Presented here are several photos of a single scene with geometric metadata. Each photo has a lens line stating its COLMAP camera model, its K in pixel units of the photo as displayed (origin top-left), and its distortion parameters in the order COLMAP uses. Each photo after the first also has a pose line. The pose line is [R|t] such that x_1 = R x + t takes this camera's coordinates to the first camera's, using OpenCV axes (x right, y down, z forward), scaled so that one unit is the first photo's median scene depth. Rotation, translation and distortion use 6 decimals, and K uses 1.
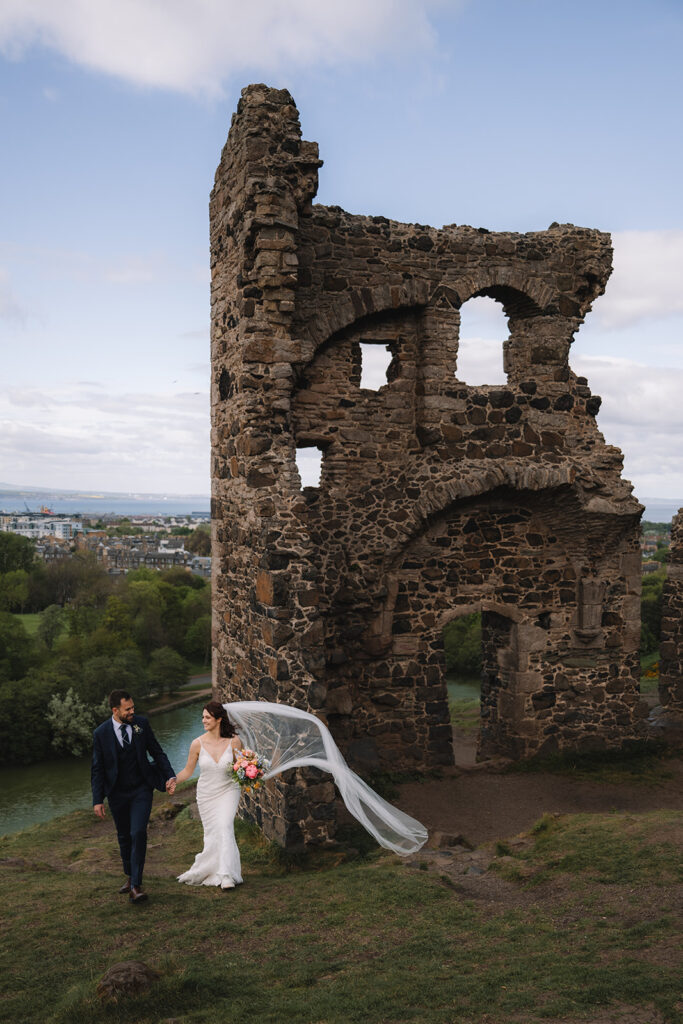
lens RADIAL K [[1016.9, 0, 341.2], [0, 1016.9, 568.5], [0, 0, 1]] dist [-0.001427, -0.004576]
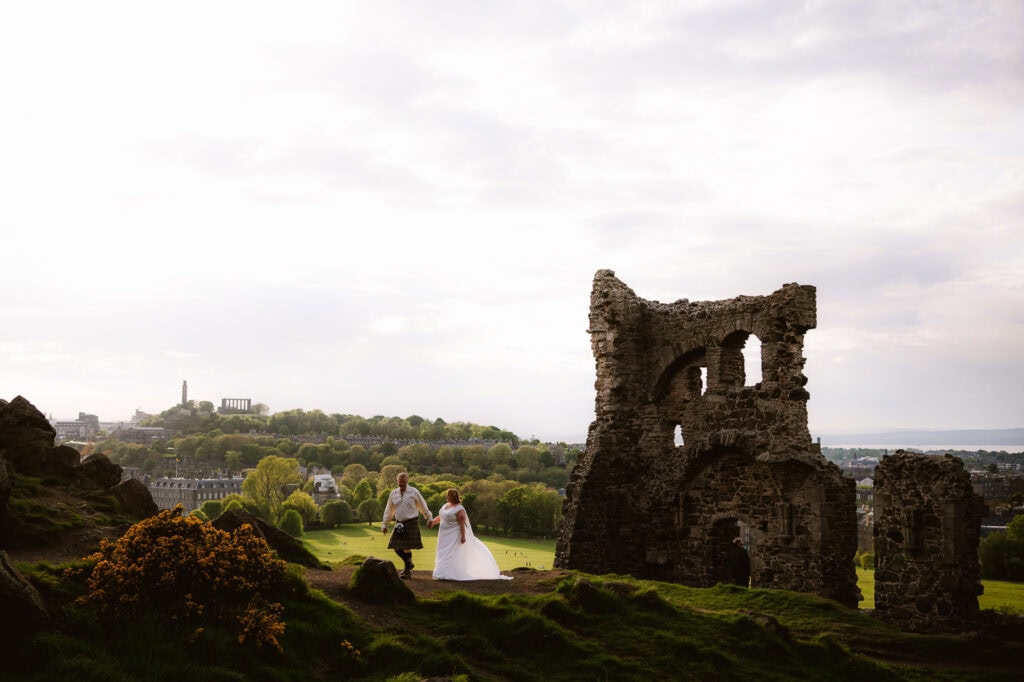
lens RADIAL K [[1240.6, 0, 483.3], [0, 1240.6, 325.4], [0, 0, 1]] dist [0.005093, -0.037505]
pose [[0.315595, -0.092578, -0.944367, 2.055974], [-0.068761, 0.990382, -0.120068, 0.001213], [0.946399, 0.102829, 0.306193, -0.076543]]
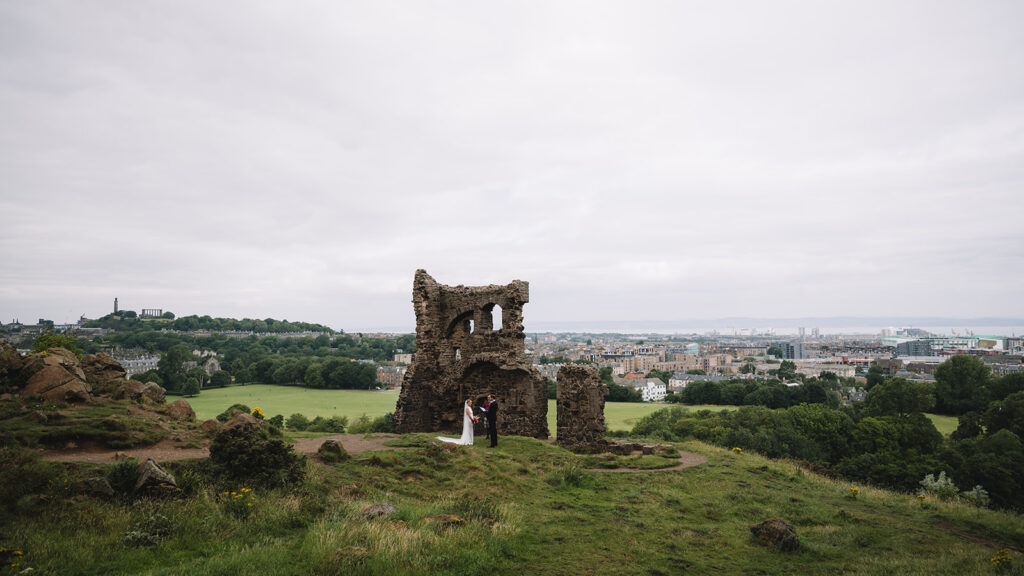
lens RADIAL K [[701.9, 0, 512.0], [0, 701.9, 288.0], [0, 0, 1]] dist [-0.000910, 0.000832]
pose [[0.565307, -0.061415, -0.822591, 2.200623], [-0.041233, 0.993874, -0.102540, -0.084680], [0.823849, 0.091884, 0.559312, -0.296623]]
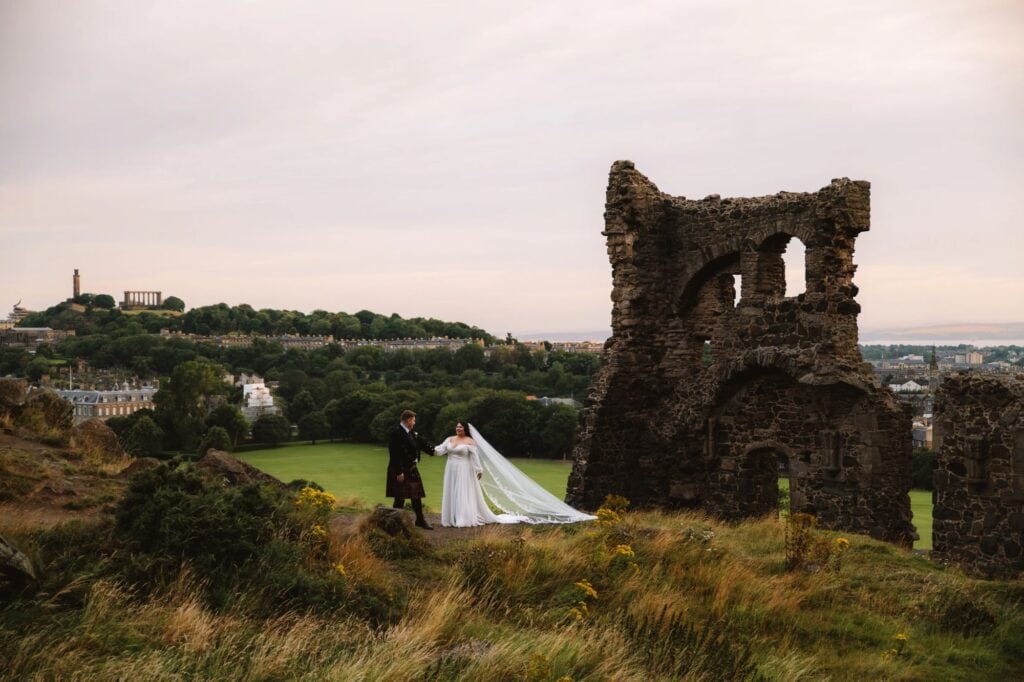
lens RADIAL K [[1511.2, 0, 512.0], [0, 1511.2, 341.0], [0, 0, 1]] dist [0.109617, 0.012148]
pose [[0.355883, -0.006752, -0.934506, 2.146009], [-0.058243, 0.997870, -0.029390, -0.027055], [0.932714, 0.064888, 0.354732, -0.168442]]
